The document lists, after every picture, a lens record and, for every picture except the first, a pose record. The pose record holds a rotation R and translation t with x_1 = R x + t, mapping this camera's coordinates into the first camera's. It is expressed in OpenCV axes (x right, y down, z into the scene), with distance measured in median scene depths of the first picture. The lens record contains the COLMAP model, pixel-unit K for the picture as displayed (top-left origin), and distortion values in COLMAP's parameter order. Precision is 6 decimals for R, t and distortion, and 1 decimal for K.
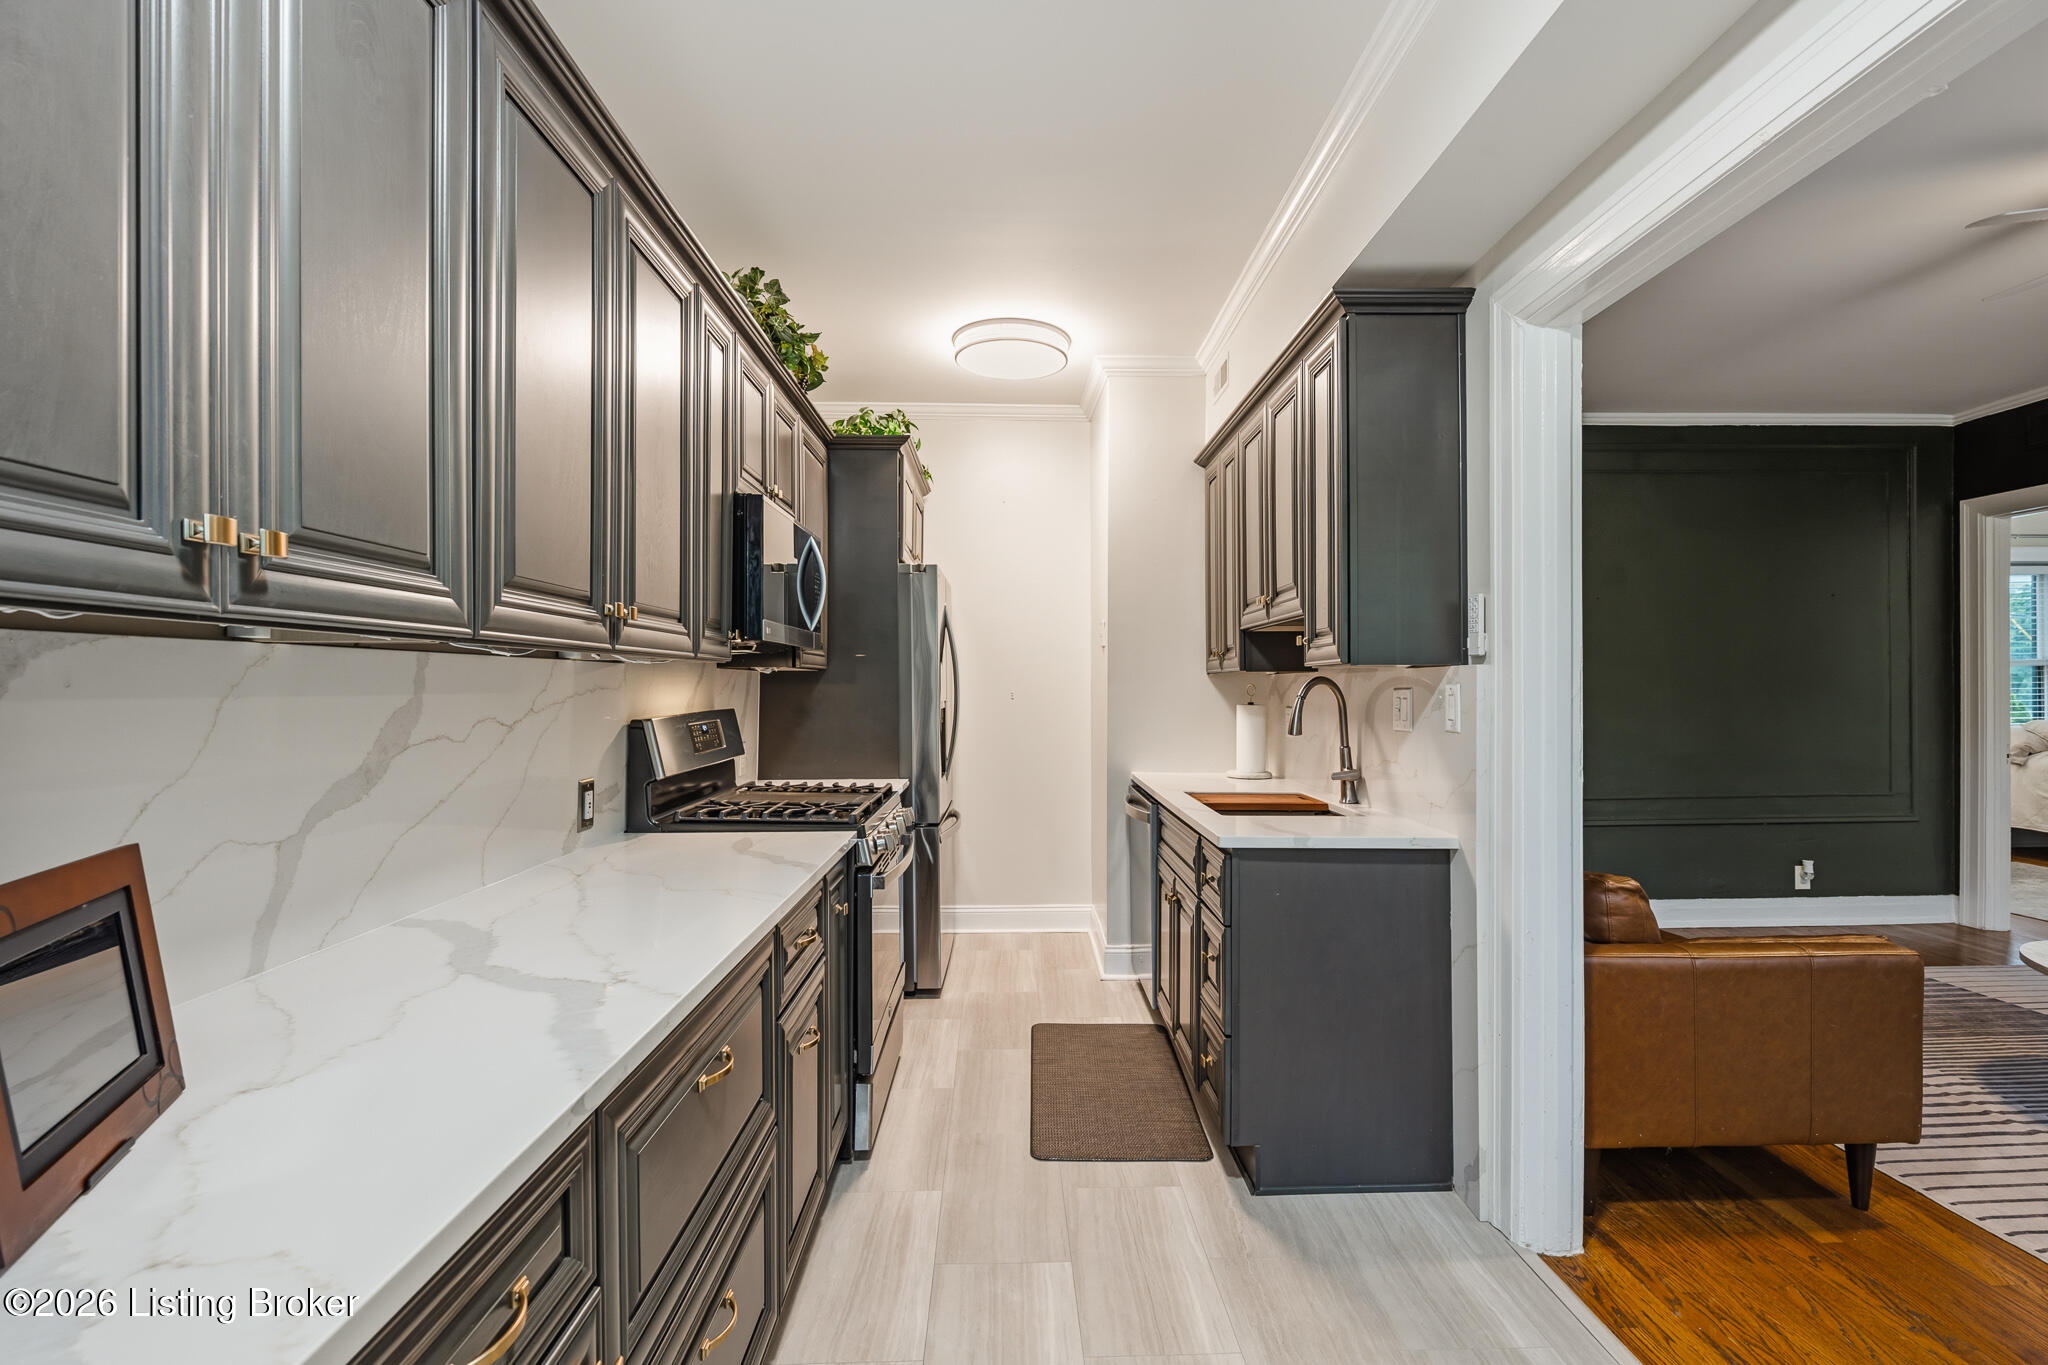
lens RADIAL K [[923.8, 0, 1033.5], [0, 923.8, 687.4], [0, 0, 1]] dist [0.004088, -0.001708]
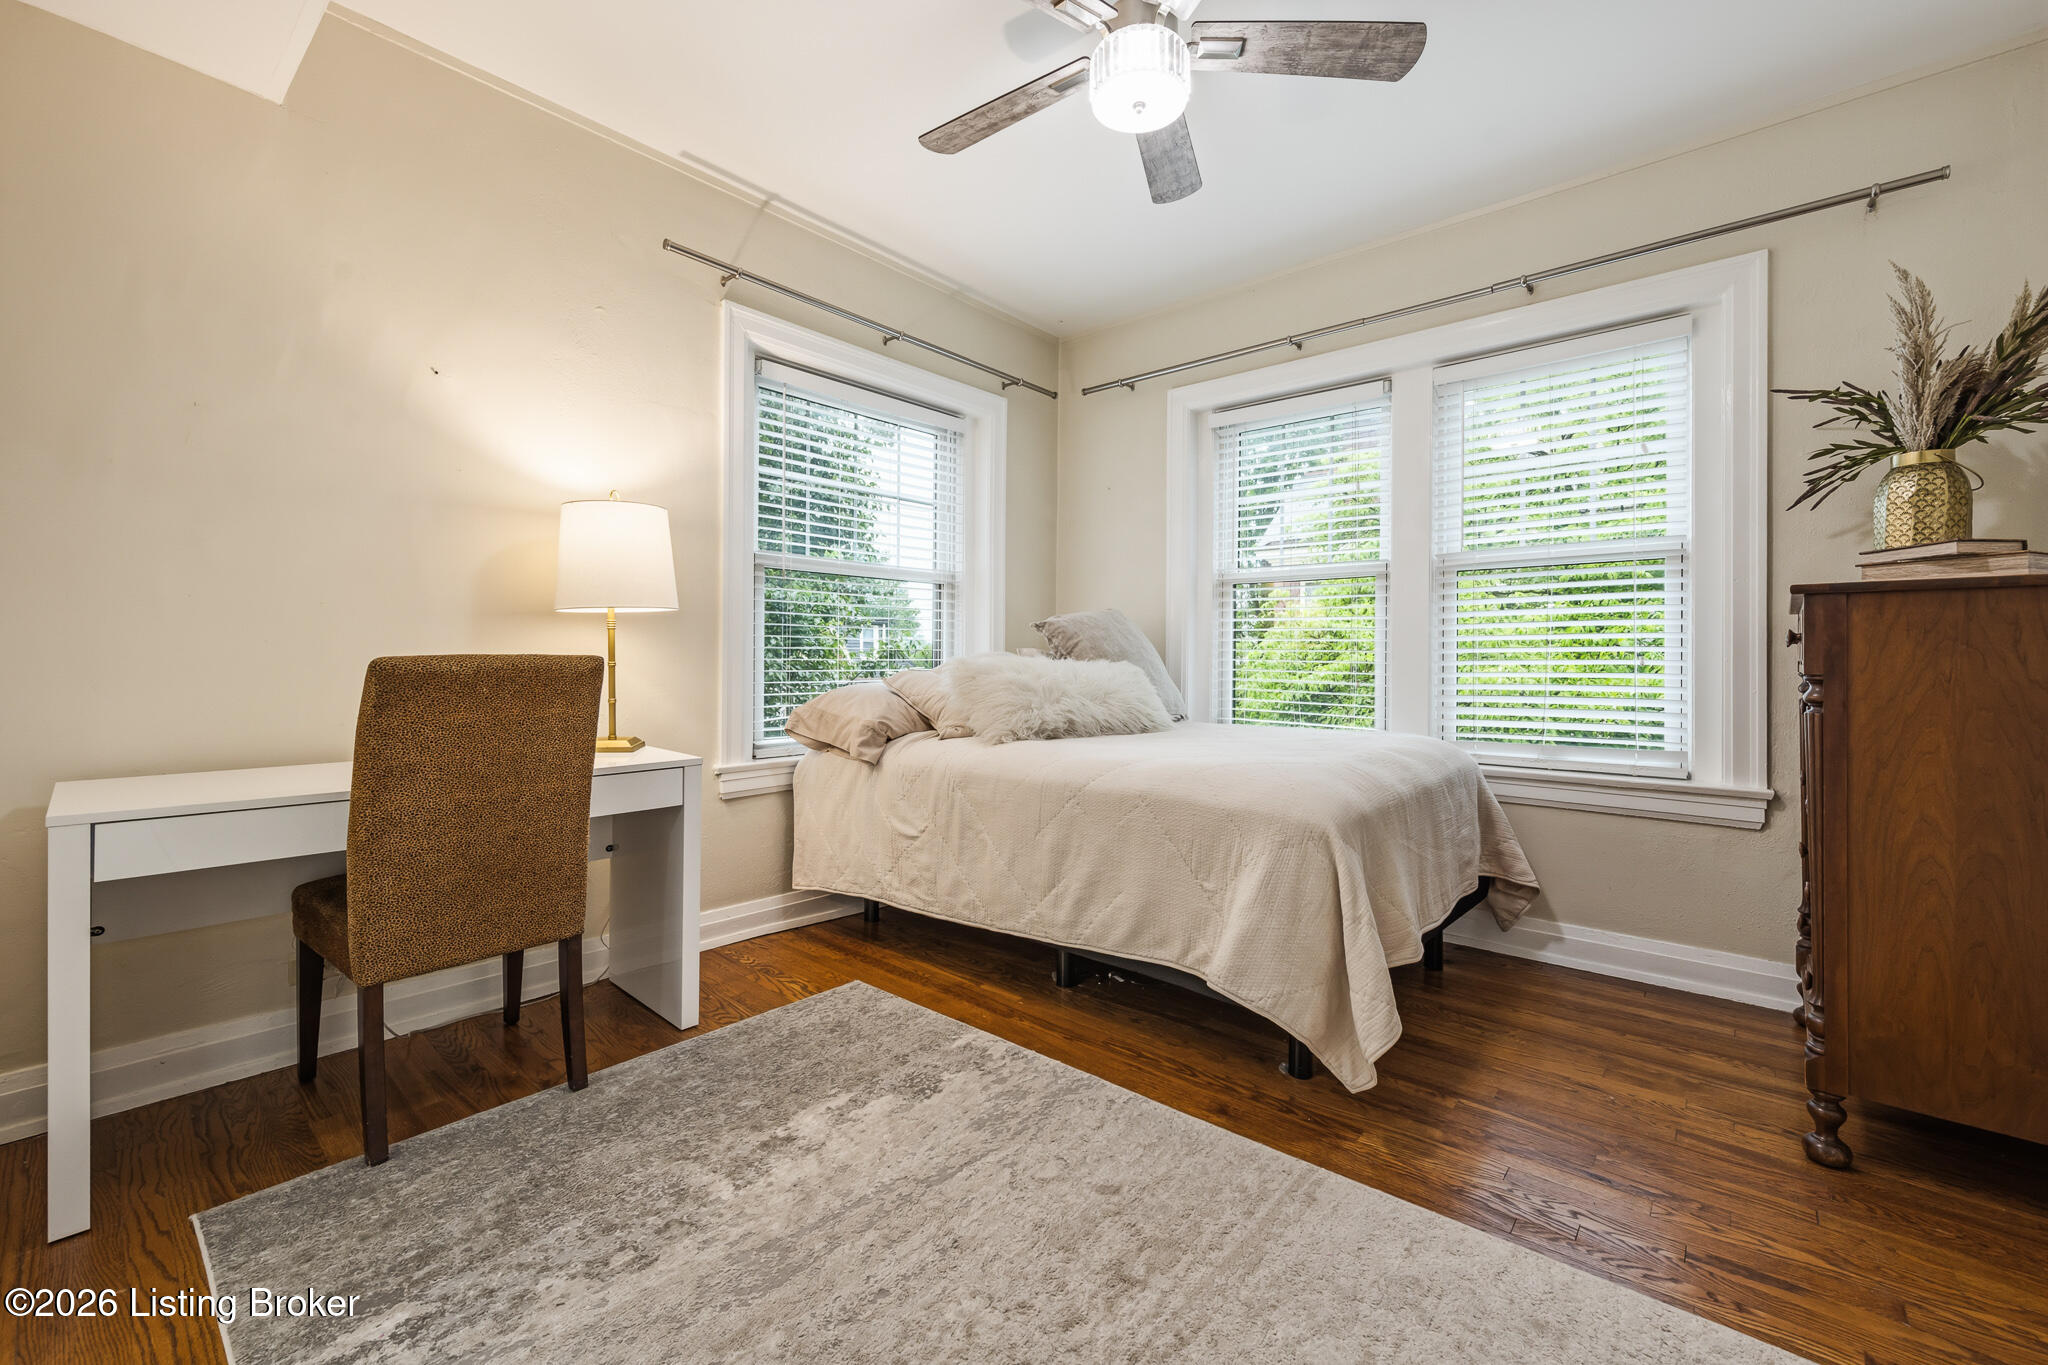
lens RADIAL K [[811.0, 0, 1059.1], [0, 811.0, 647.4], [0, 0, 1]] dist [-0.002784, 0.000395]
pose [[0.666846, 0.022699, 0.744849, 1.667321], [-0.007426, 0.999689, -0.023817, 0.066761], [-0.745158, 0.010351, 0.666807, 1.325405]]
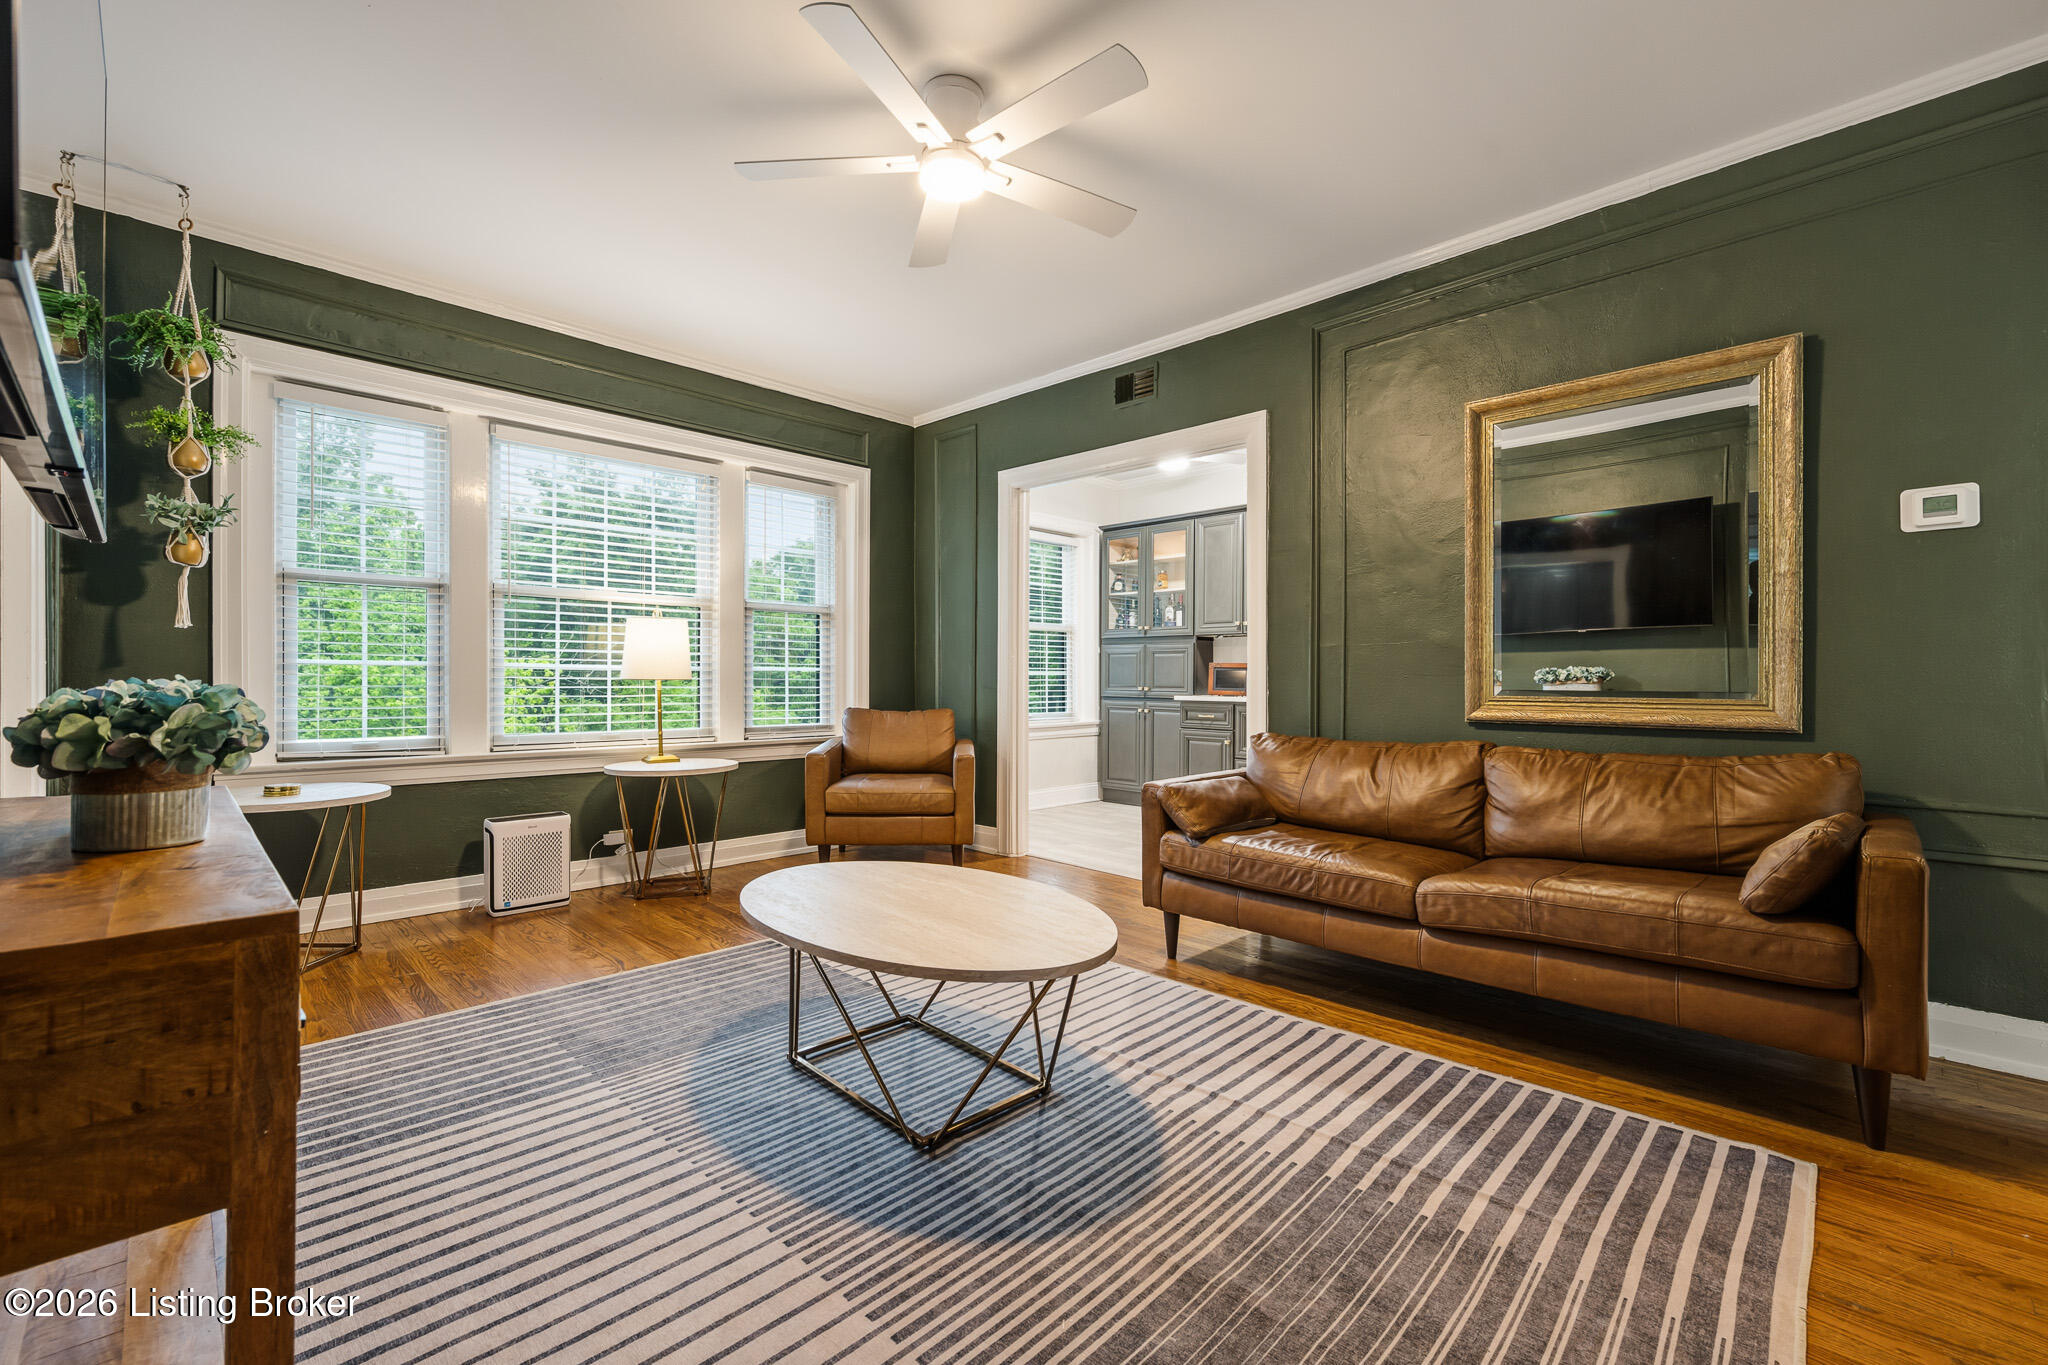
lens RADIAL K [[861.9, 0, 1054.6], [0, 861.9, 697.8], [0, 0, 1]] dist [0.002180, -0.000950]
pose [[-0.700408, 0.019296, -0.713482, 1.452223], [-0.002687, 0.999556, 0.029670, 0.069855], [0.713738, 0.022698, -0.700045, 1.317432]]
